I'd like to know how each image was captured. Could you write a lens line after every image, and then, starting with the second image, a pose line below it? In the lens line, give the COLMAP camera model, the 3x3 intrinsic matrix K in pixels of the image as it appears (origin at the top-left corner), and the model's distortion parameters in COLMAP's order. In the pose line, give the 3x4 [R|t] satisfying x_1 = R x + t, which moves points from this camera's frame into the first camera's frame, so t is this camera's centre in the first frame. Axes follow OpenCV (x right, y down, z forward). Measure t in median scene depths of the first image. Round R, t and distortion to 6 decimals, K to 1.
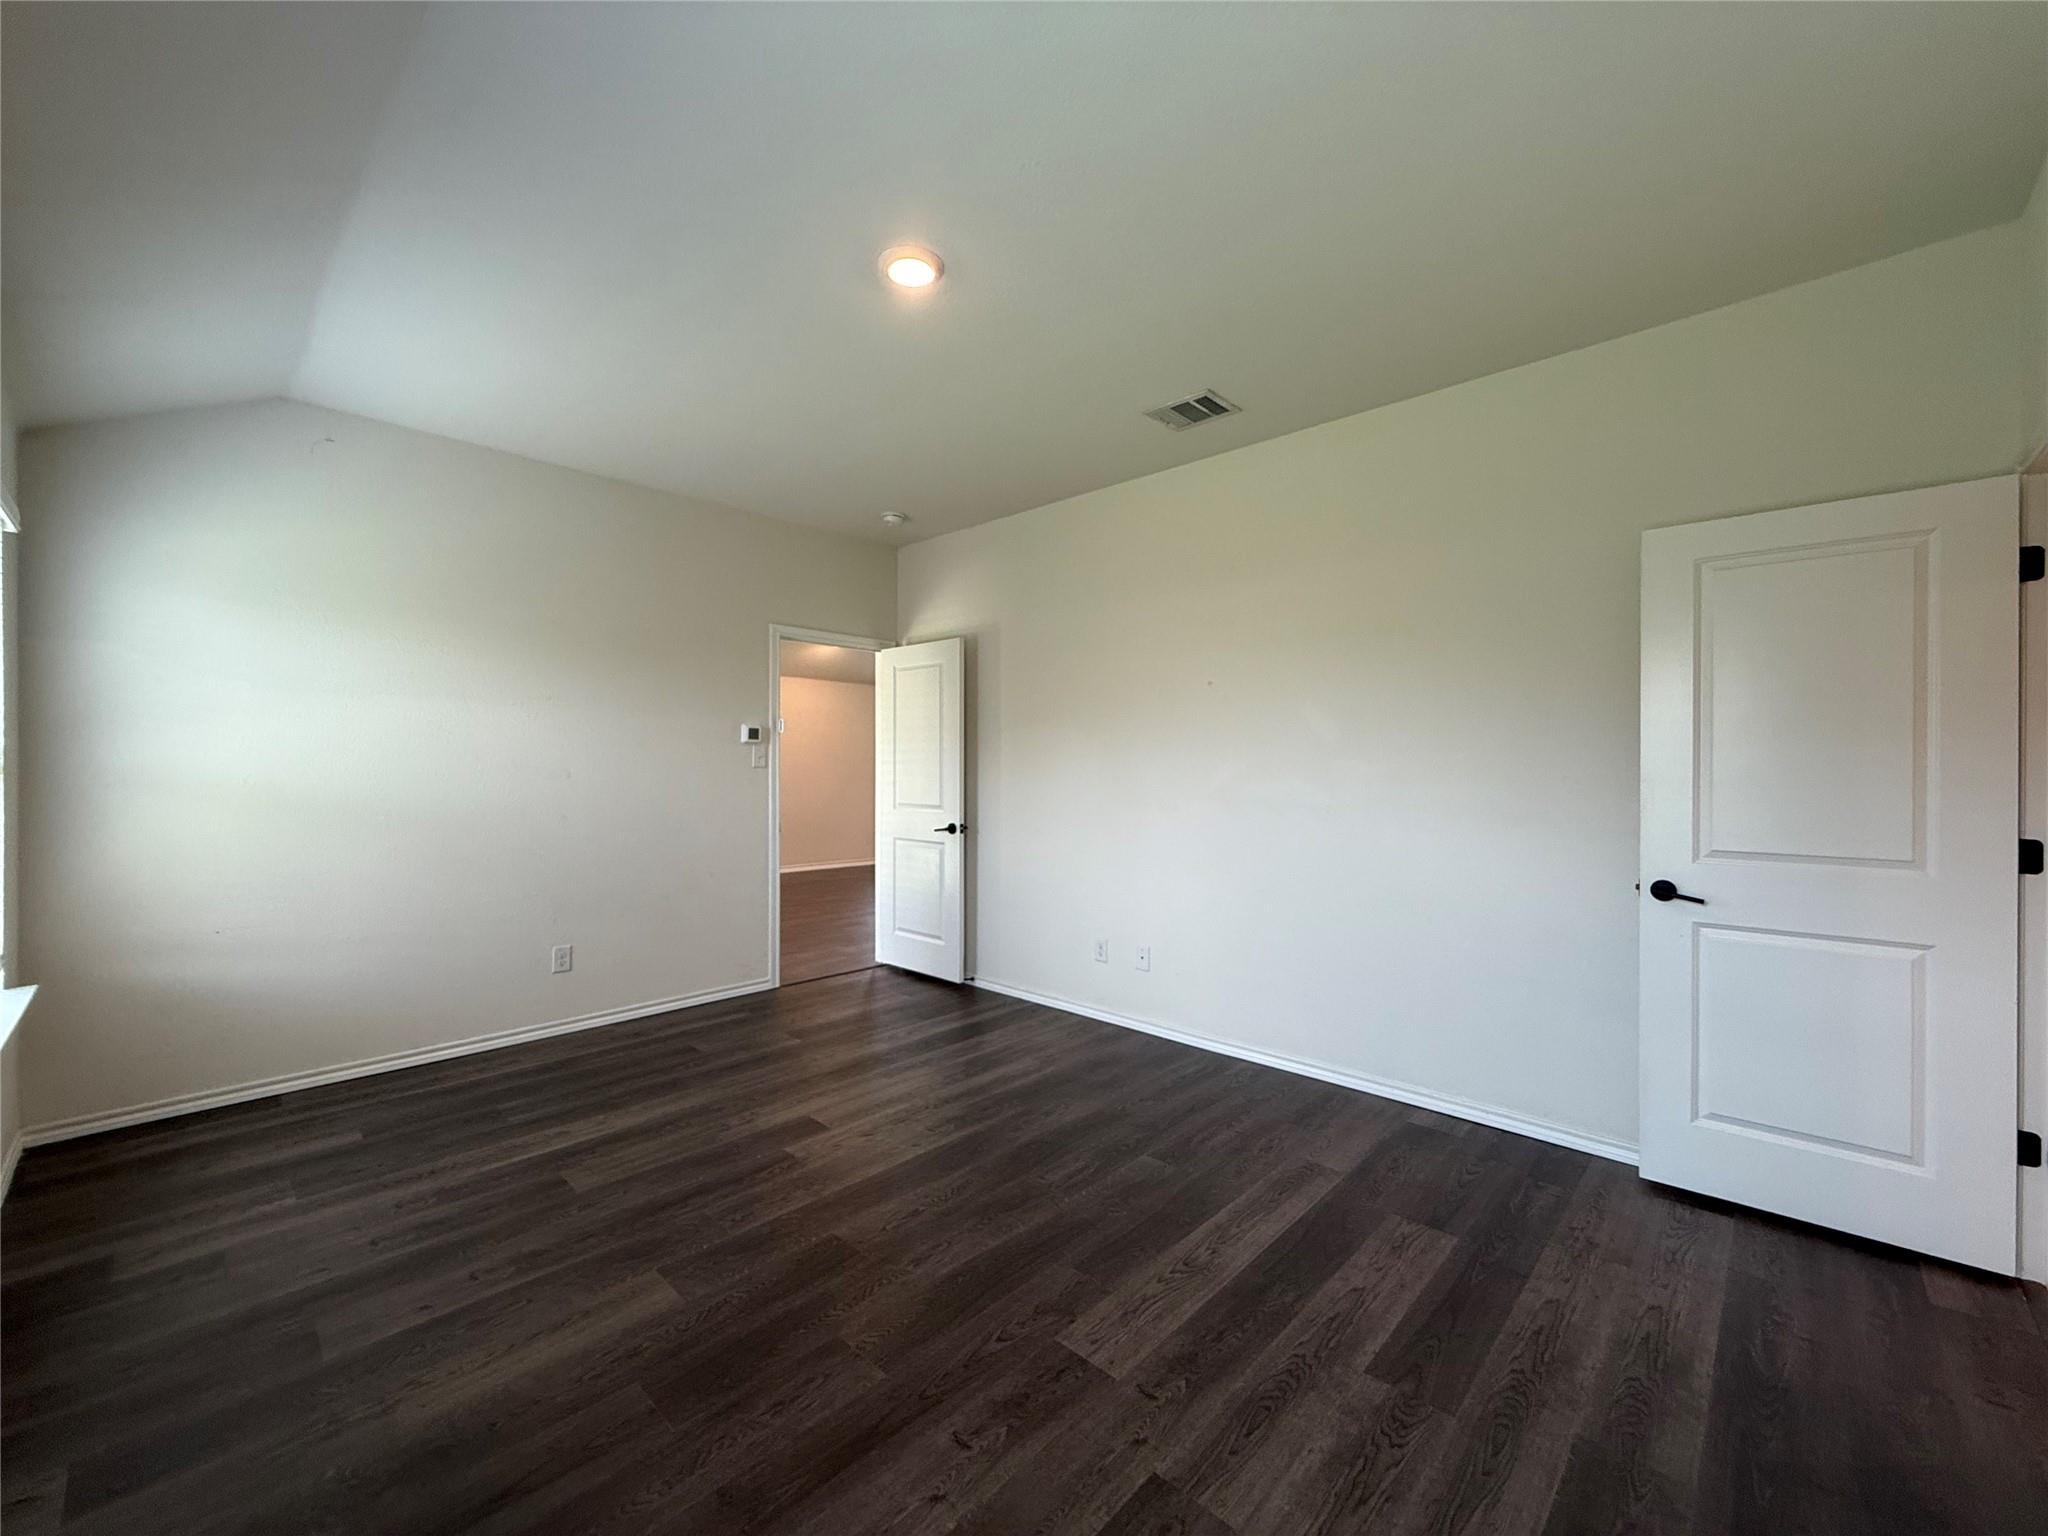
lens RADIAL K [[817.1, 0, 1022.8], [0, 817.1, 765.3], [0, 0, 1]] dist [0.000755, 0.000089]
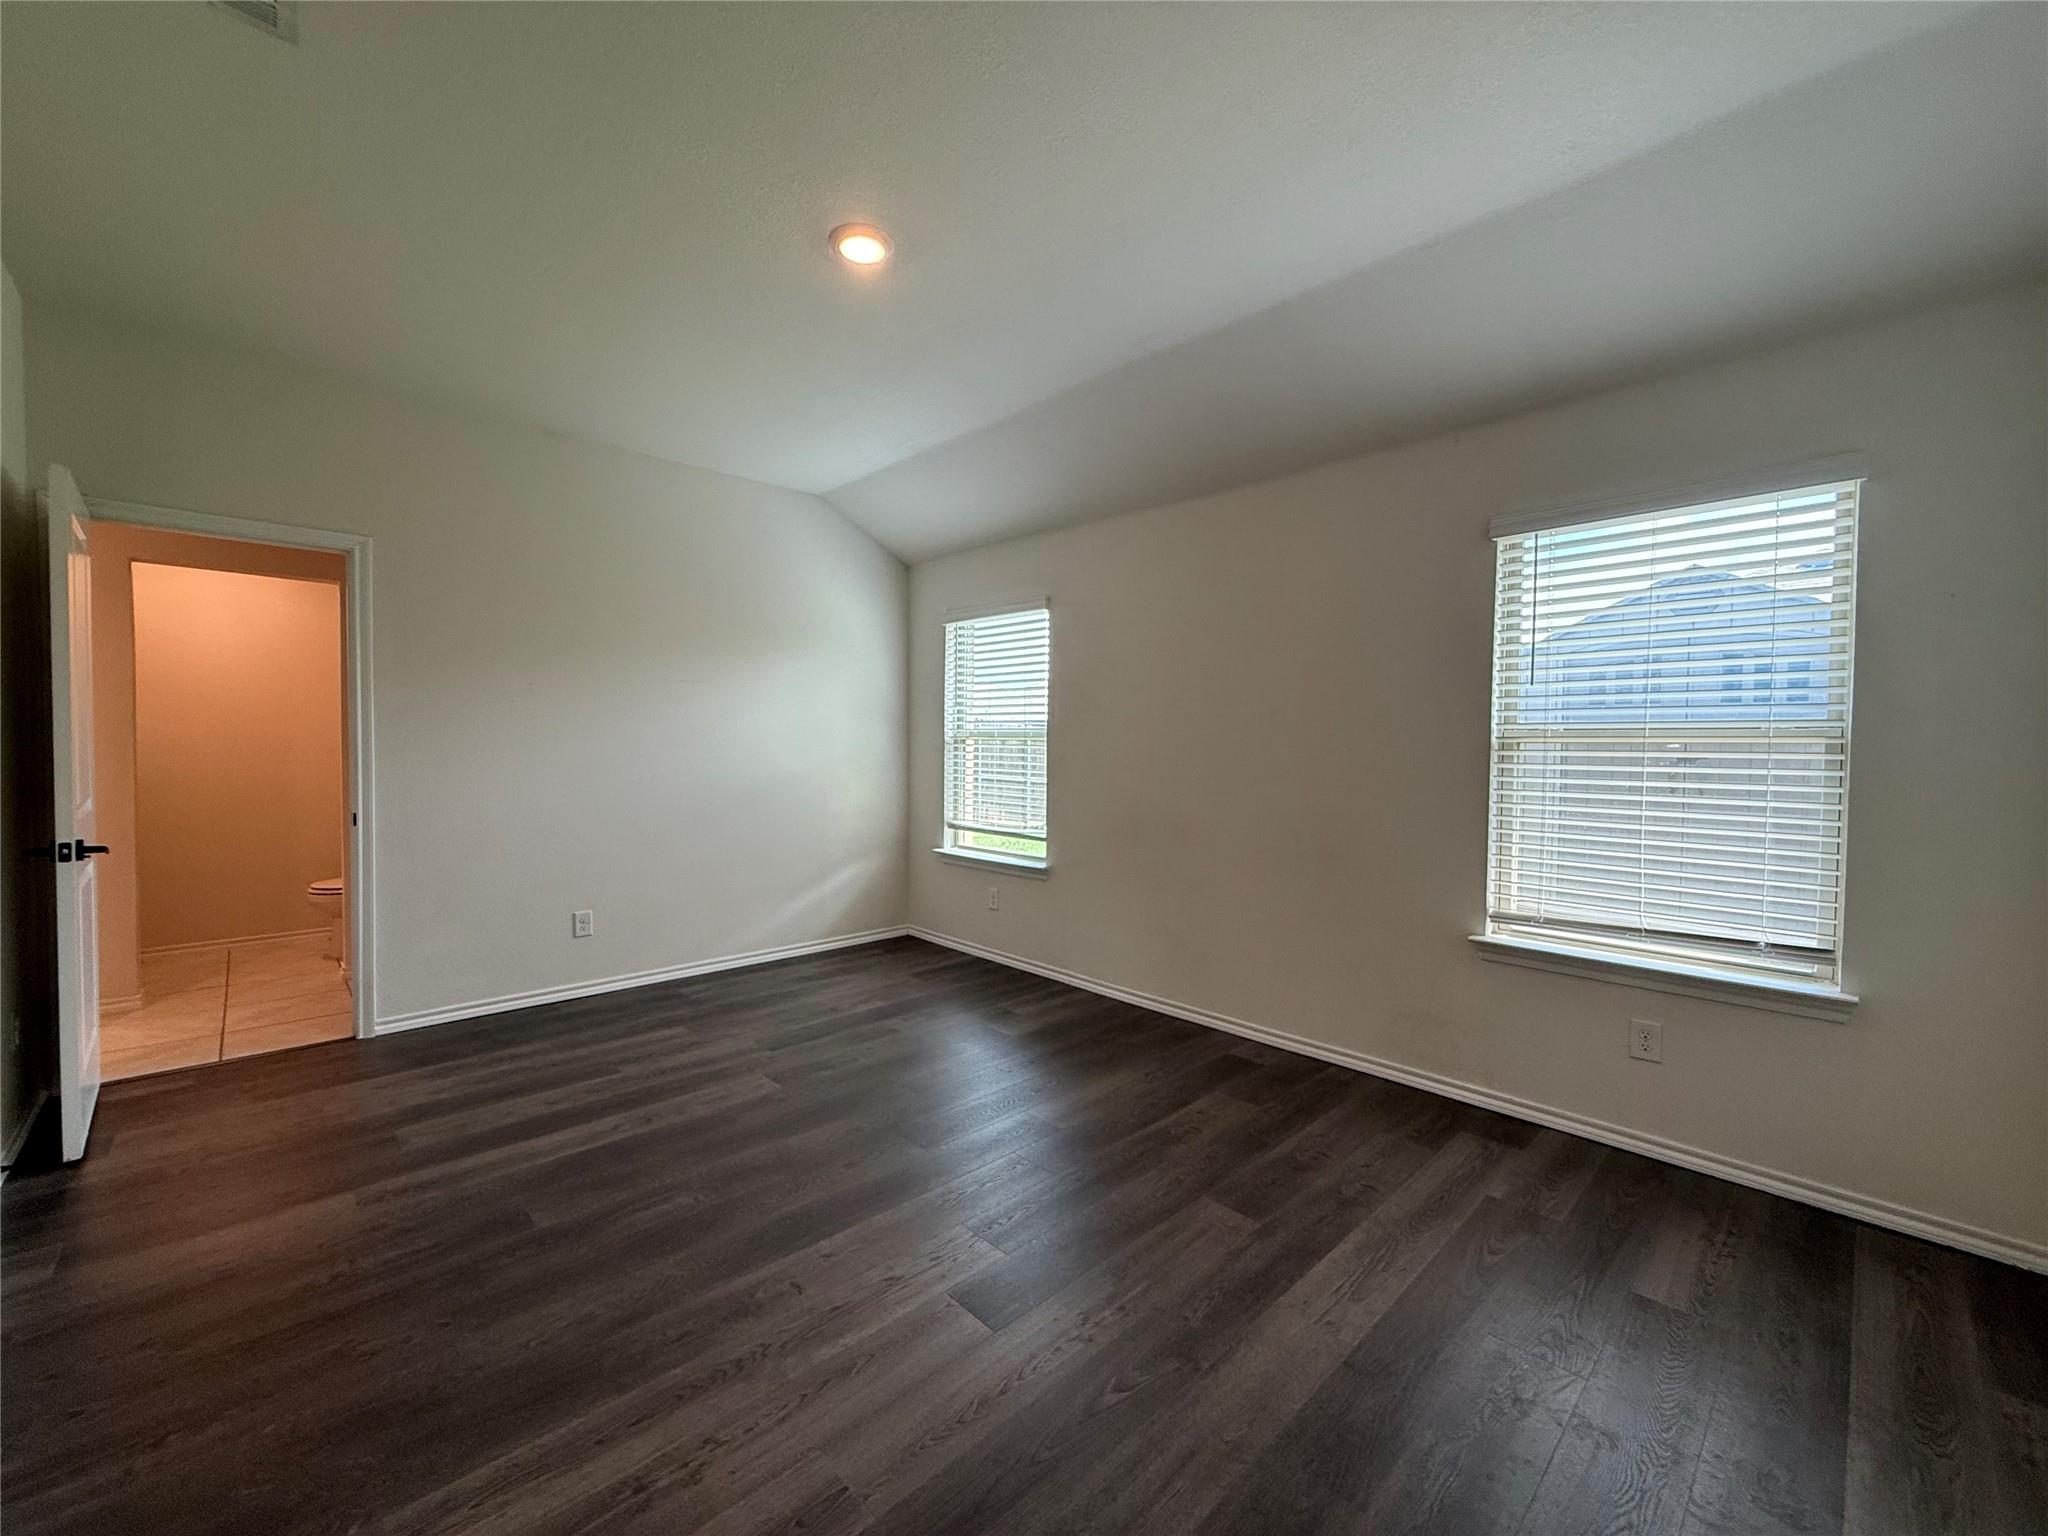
lens RADIAL K [[817.1, 0, 1025.4], [0, 817.1, 762.0], [0, 0, 1]] dist [0.000755, 0.000089]
pose [[-0.998669, -0.015279, 0.049263, -0.457244], [-0.013809, 0.999453, 0.030045, 0.004383], [-0.049695, 0.029325, -0.998334, 2.319812]]
